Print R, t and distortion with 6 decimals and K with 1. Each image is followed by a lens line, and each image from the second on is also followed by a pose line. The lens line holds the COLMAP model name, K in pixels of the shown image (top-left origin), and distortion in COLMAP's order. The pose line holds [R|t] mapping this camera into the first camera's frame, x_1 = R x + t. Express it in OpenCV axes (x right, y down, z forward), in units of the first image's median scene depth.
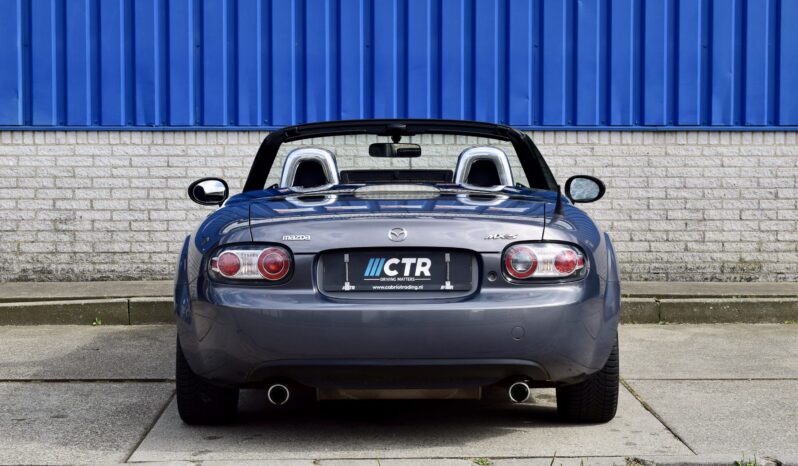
lens RADIAL K [[2047.4, 0, 399.0], [0, 2047.4, 233.0], [0, 0, 1]] dist [0.079466, 0.380088]
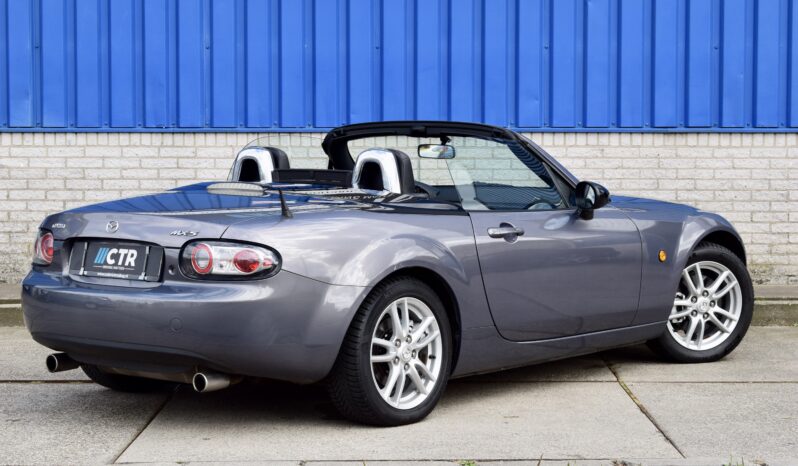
lens RADIAL K [[2047.4, 0, 399.0], [0, 2047.4, 233.0], [0, 0, 1]] dist [0.079466, 0.380088]
pose [[0.999753, 0.001304, -0.022180, 0.017639], [-0.001323, 0.999999, -0.000838, -0.000005], [0.022179, 0.000867, 0.999754, 0.001131]]
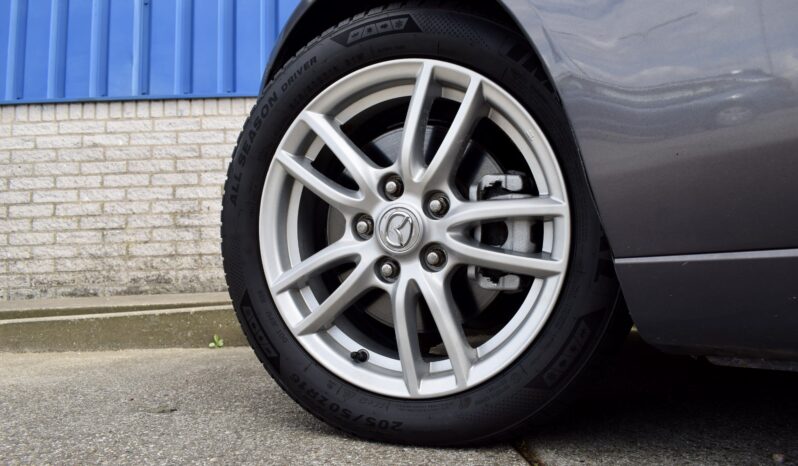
lens RADIAL K [[634.4, 0, 399.0], [0, 634.4, 233.0], [0, 0, 1]] dist [-0.089632, -0.005063]
pose [[0.997944, -0.029214, 0.057054, -0.097576], [0.037106, 0.989088, -0.142574, 0.037598], [-0.052267, 0.144398, 0.988138, 0.764707]]
